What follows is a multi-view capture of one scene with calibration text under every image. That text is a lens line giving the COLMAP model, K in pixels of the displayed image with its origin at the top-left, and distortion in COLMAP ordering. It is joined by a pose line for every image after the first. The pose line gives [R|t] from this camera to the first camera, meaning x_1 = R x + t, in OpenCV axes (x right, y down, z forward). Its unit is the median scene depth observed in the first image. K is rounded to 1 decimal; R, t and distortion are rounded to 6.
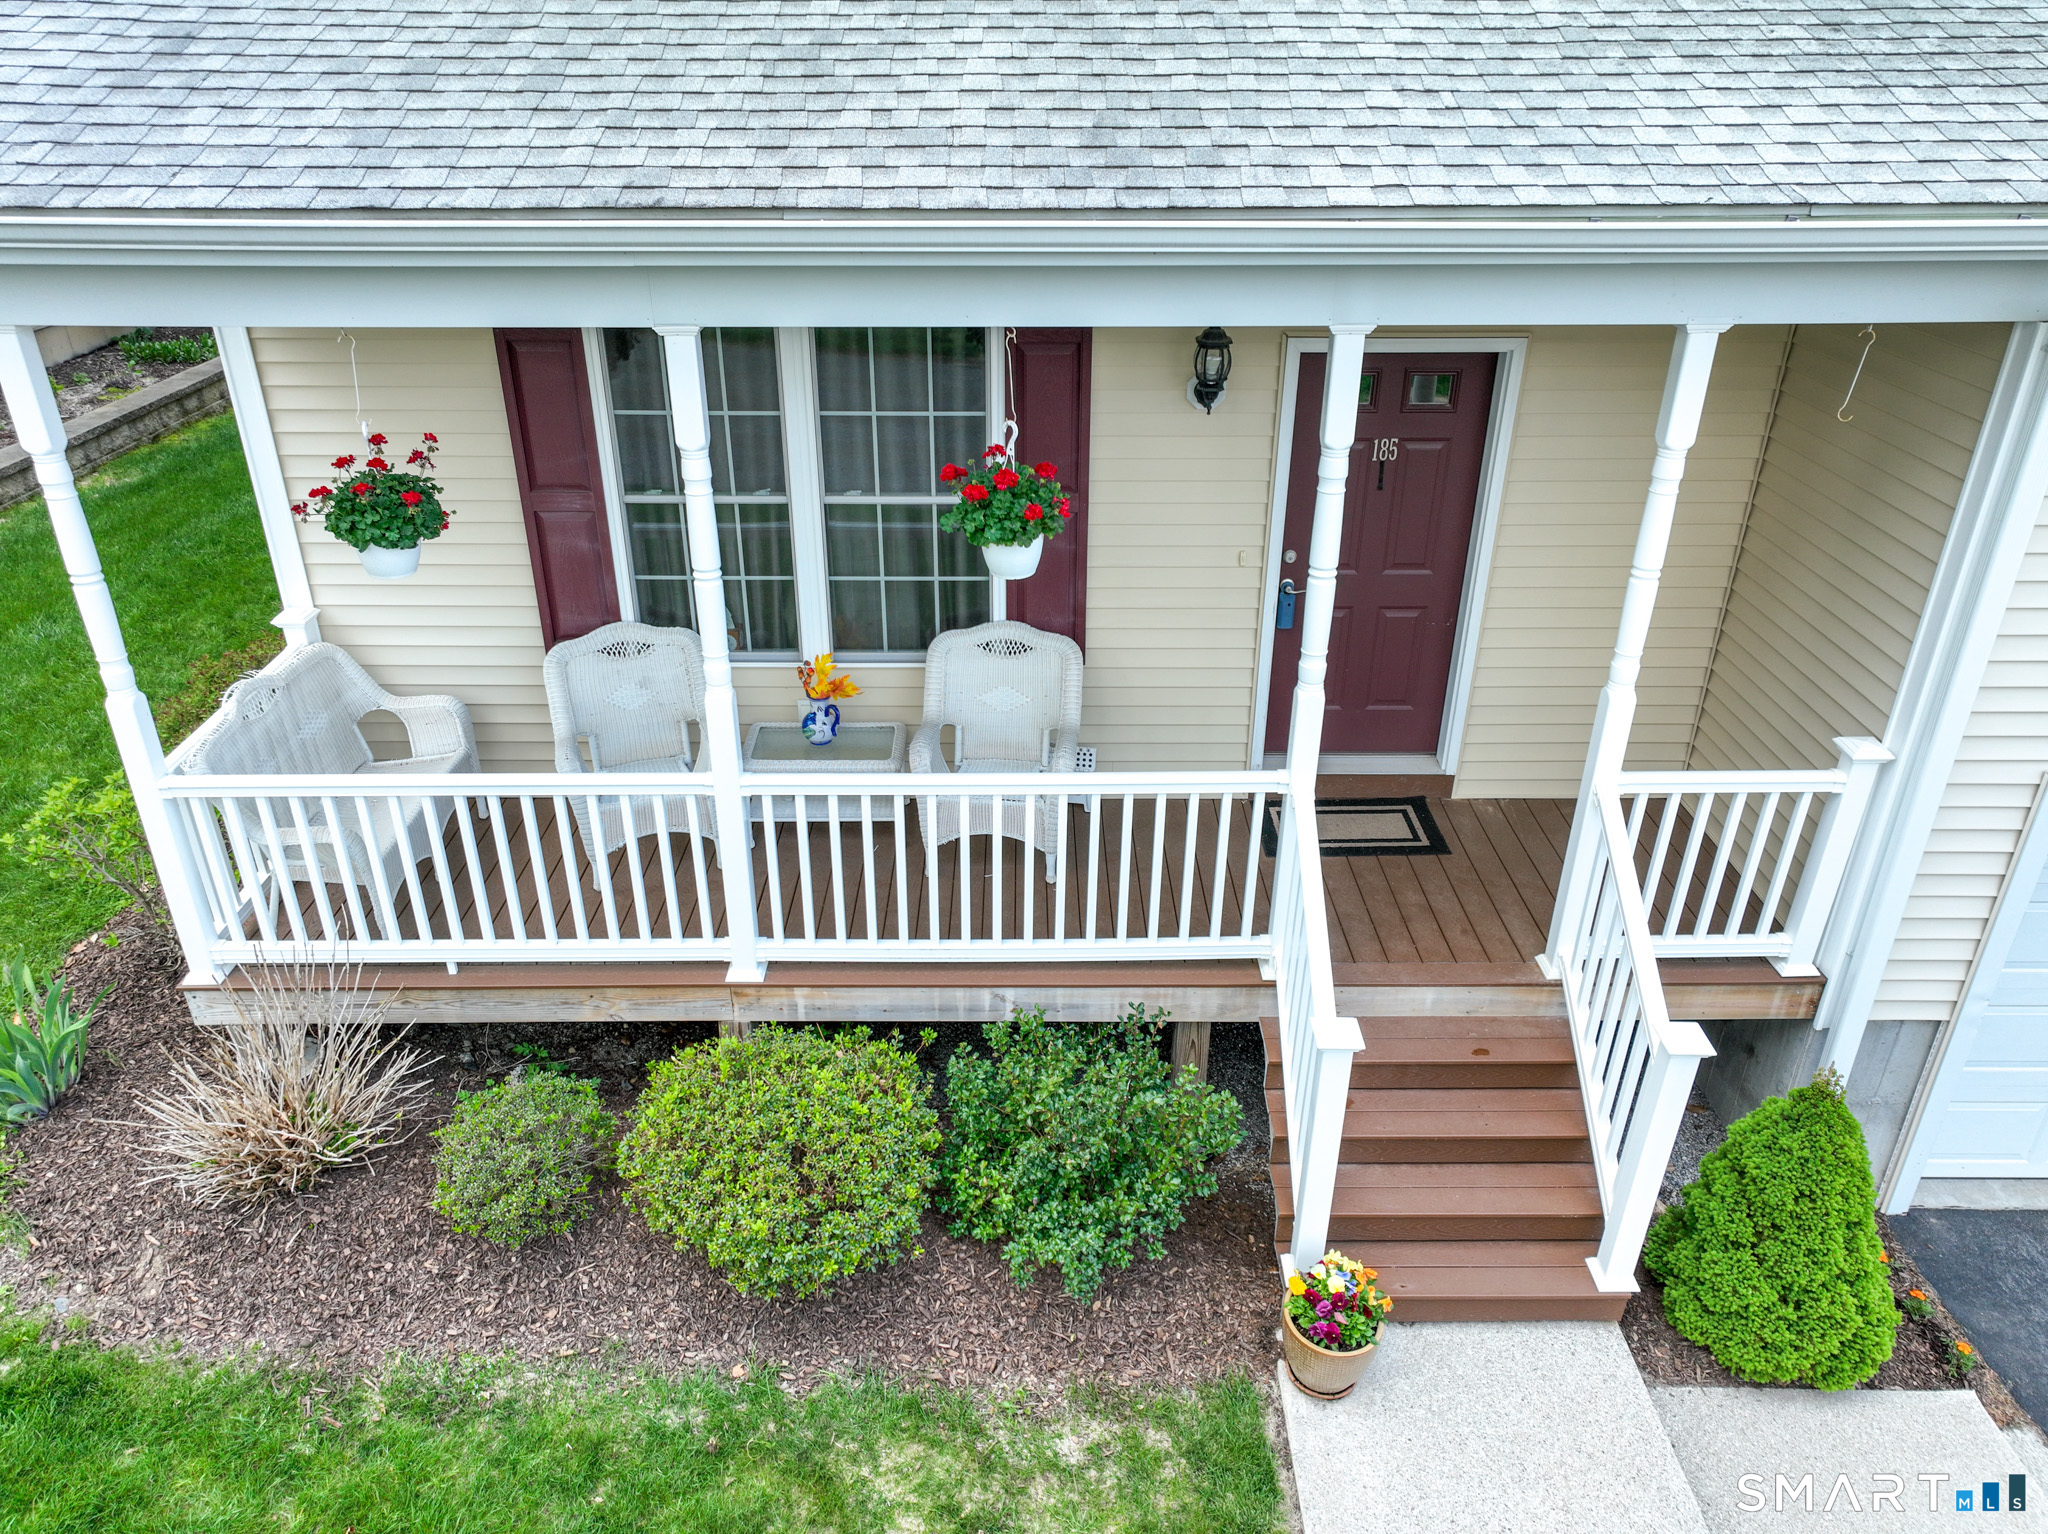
lens RADIAL K [[1445.4, 0, 1017.5], [0, 1445.4, 760.5], [0, 0, 1]] dist [0.008090, 0.006647]
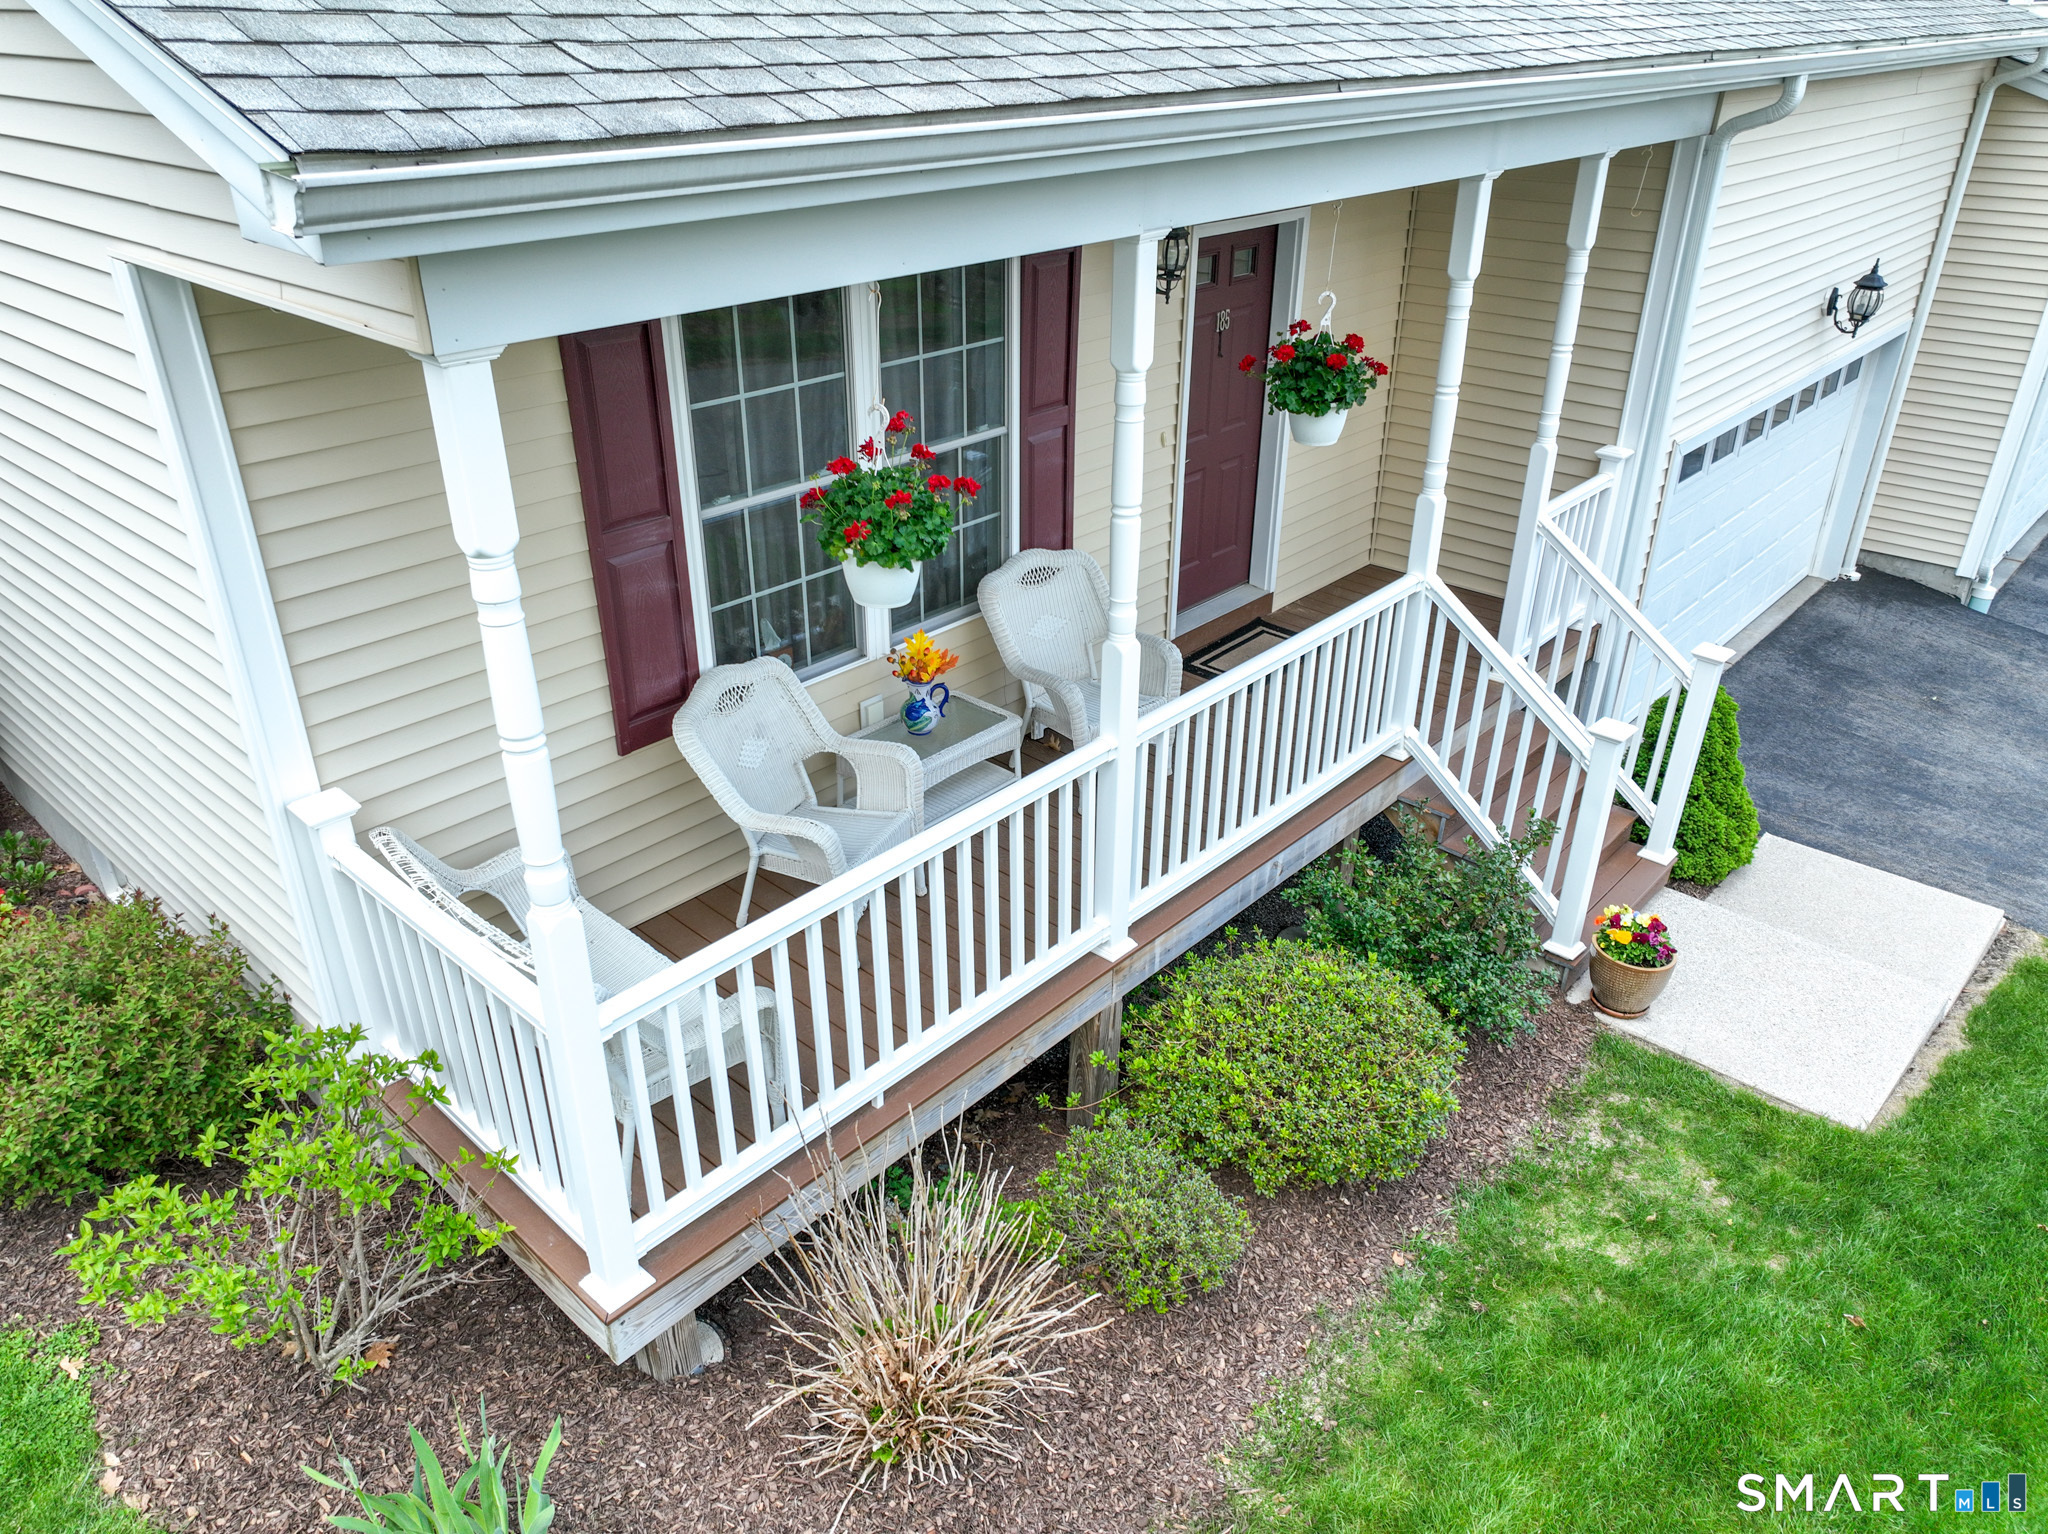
lens RADIAL K [[1445.4, 0, 1022.3], [0, 1445.4, 776.8], [0, 0, 1]] dist [0.008090, 0.006647]
pose [[0.672395, -0.352160, 0.651052, -0.753282], [0.347438, 0.926813, 0.142494, -0.102538], [-0.653584, 0.130388, 0.745538, 0.315867]]
